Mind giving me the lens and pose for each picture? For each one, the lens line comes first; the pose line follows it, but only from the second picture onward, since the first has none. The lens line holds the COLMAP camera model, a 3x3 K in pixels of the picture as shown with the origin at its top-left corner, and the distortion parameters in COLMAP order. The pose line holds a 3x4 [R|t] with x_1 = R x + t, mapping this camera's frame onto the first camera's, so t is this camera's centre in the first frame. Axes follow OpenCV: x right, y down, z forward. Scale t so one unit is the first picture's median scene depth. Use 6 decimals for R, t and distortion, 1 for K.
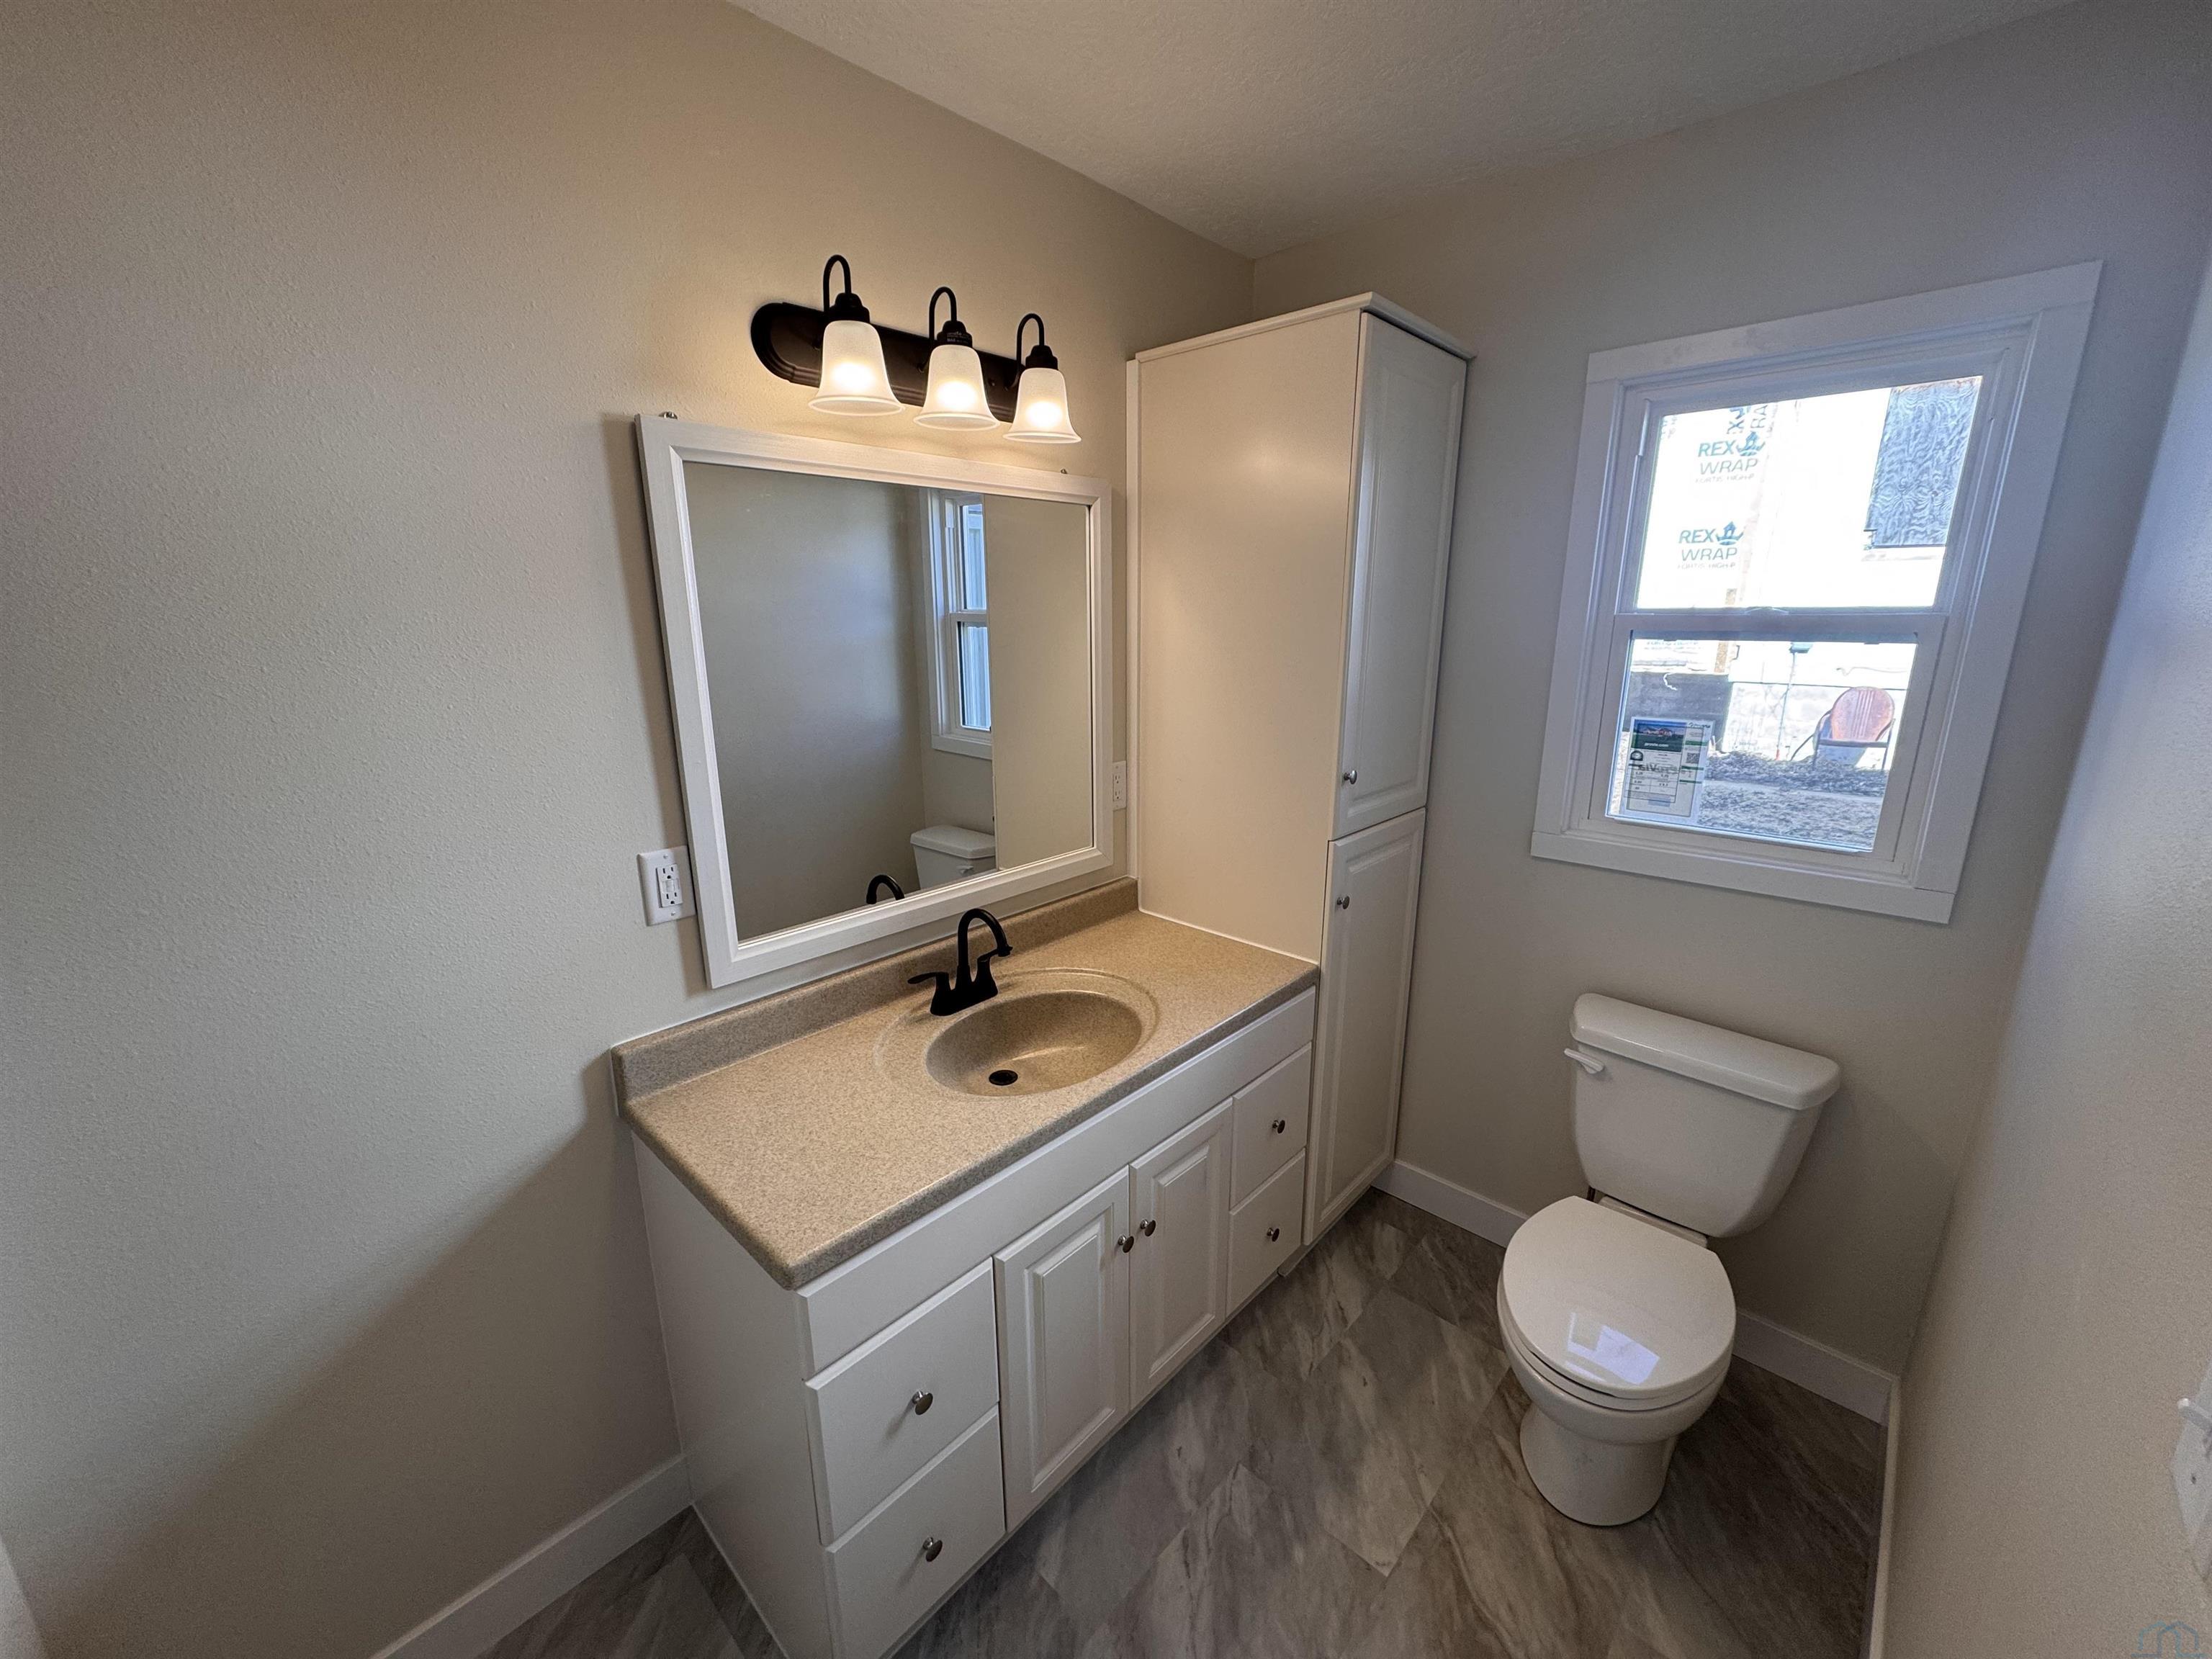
lens RADIAL K [[877.6, 0, 1107.0], [0, 877.6, 831.6], [0, 0, 1]] dist [-0.001320, 0.000369]
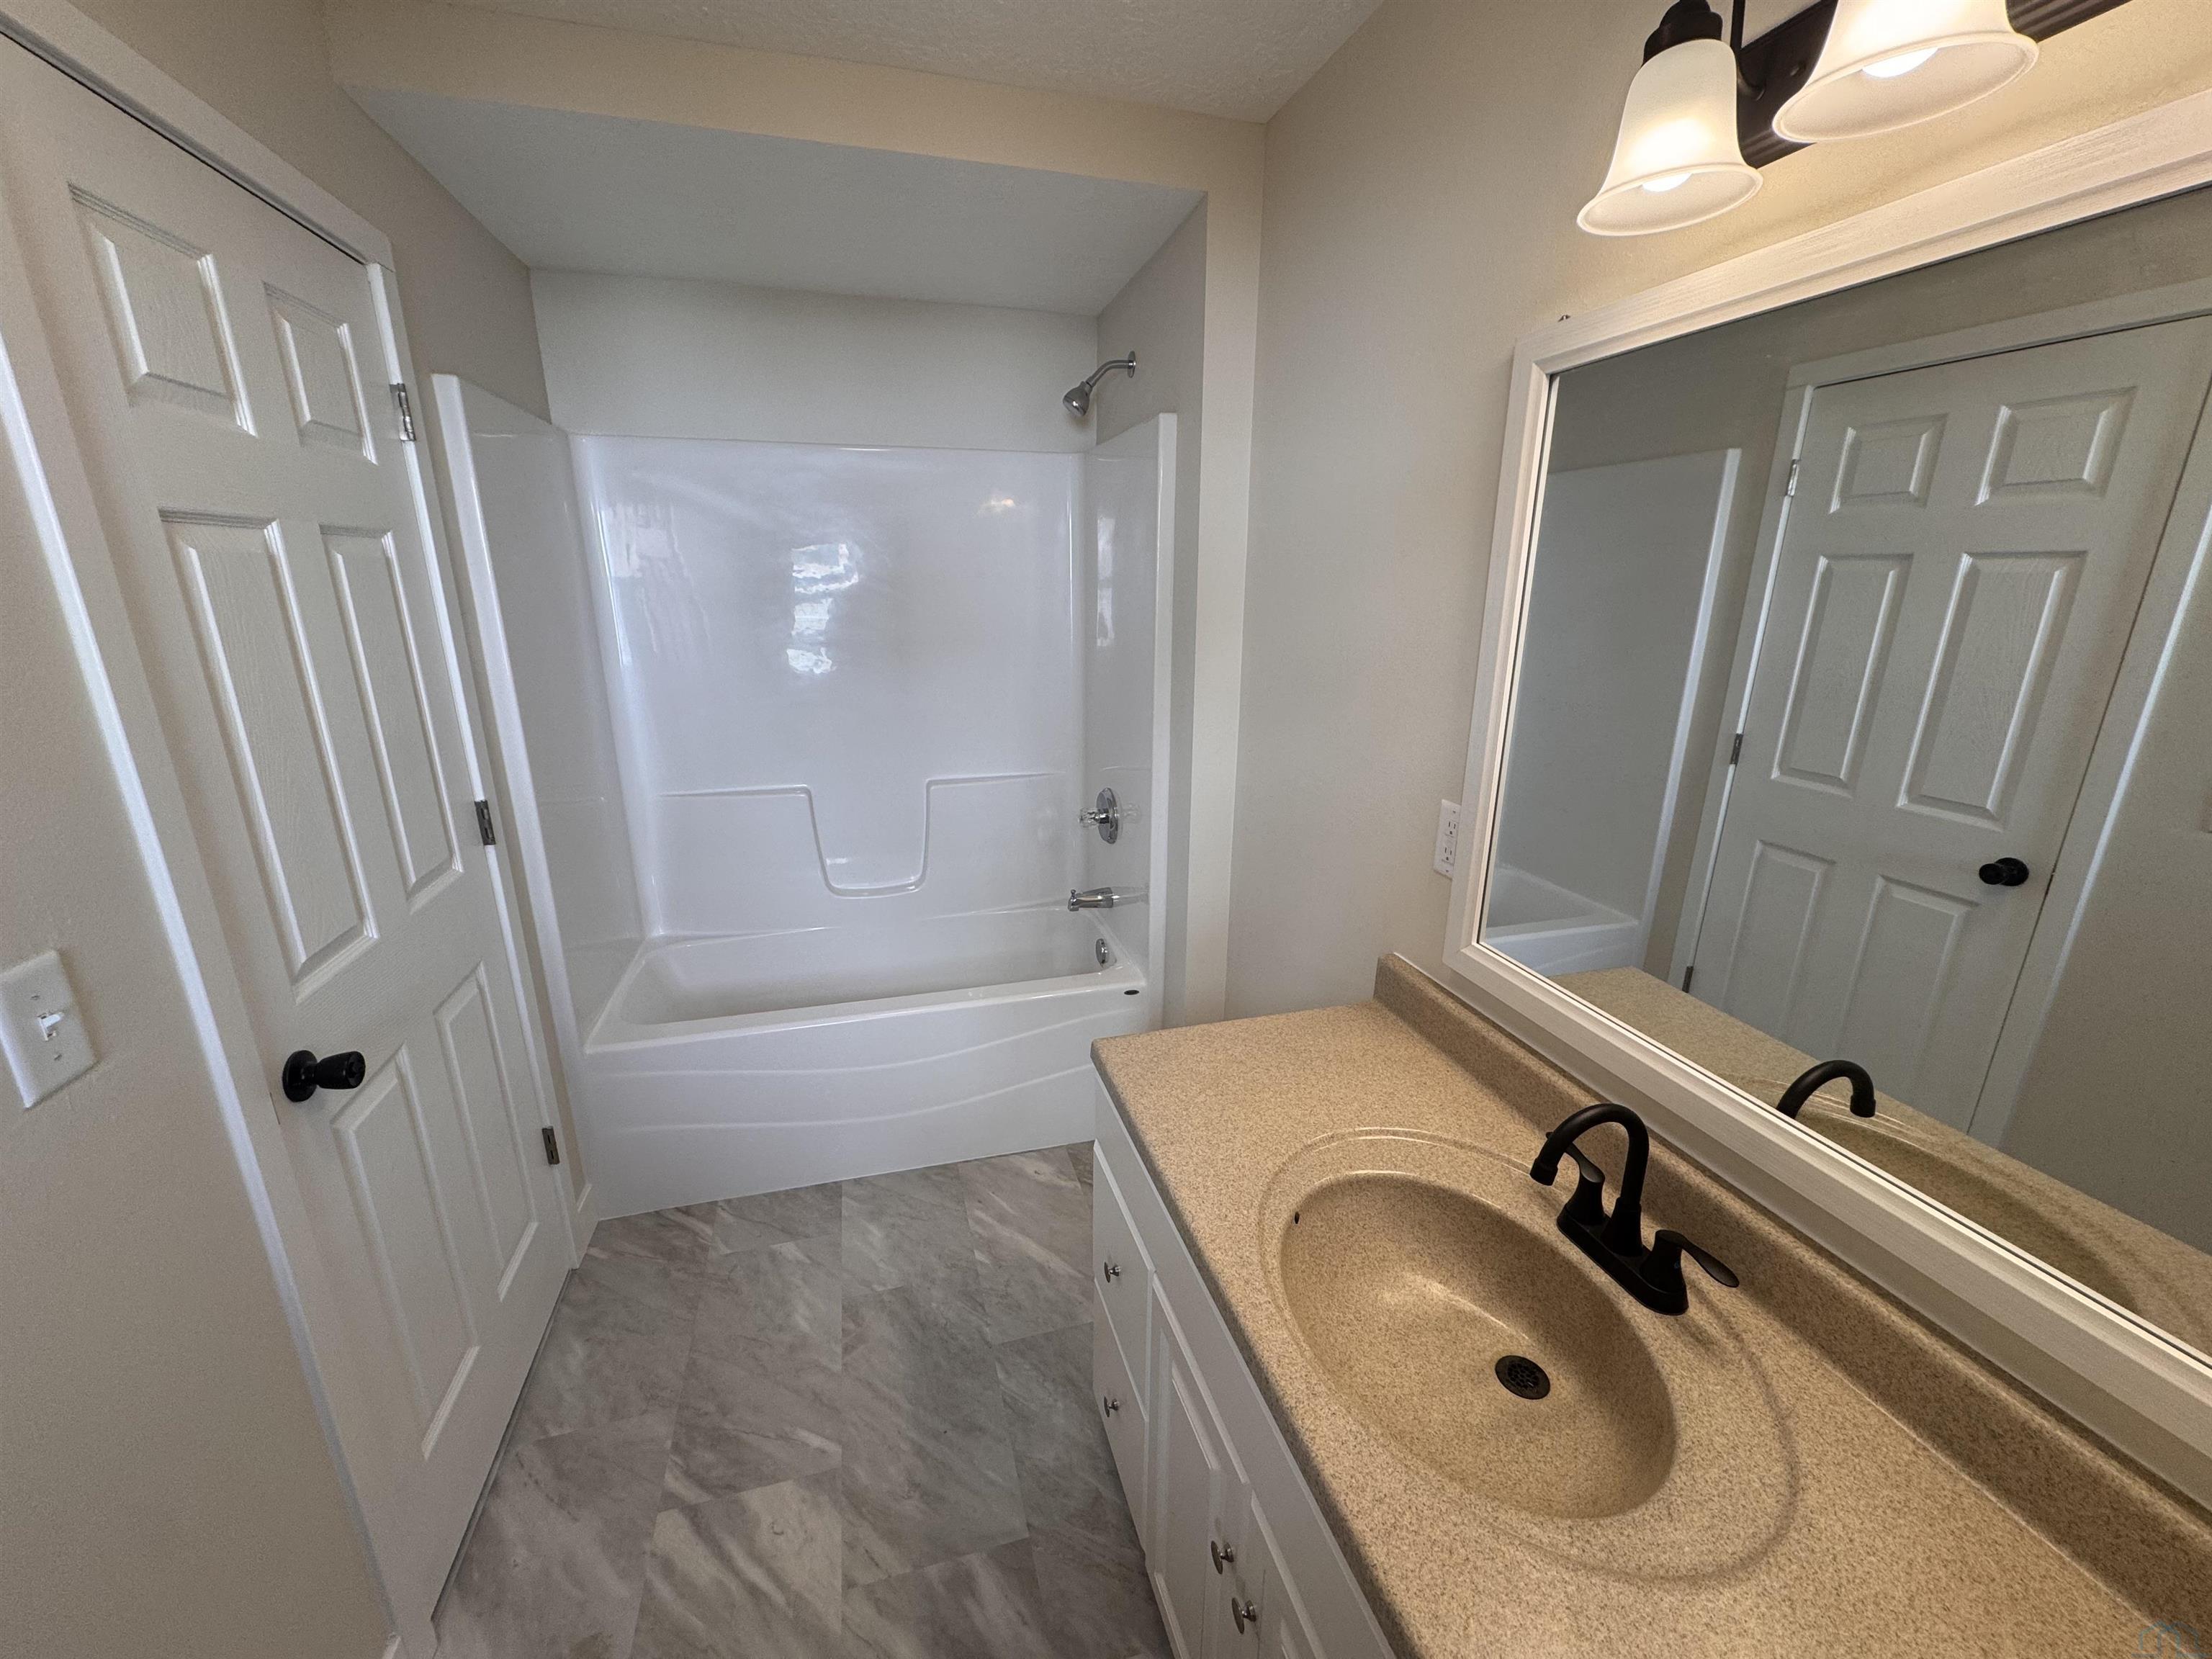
lens RADIAL K [[877.6, 0, 1103.9], [0, 877.6, 831.4], [0, 0, 1]] dist [-0.001320, 0.000369]
pose [[-0.515037, 0.240647, -0.822695, 0.407830], [-0.207983, 0.896016, 0.392299, -0.205242], [0.831553, 0.373155, -0.411431, 0.876734]]
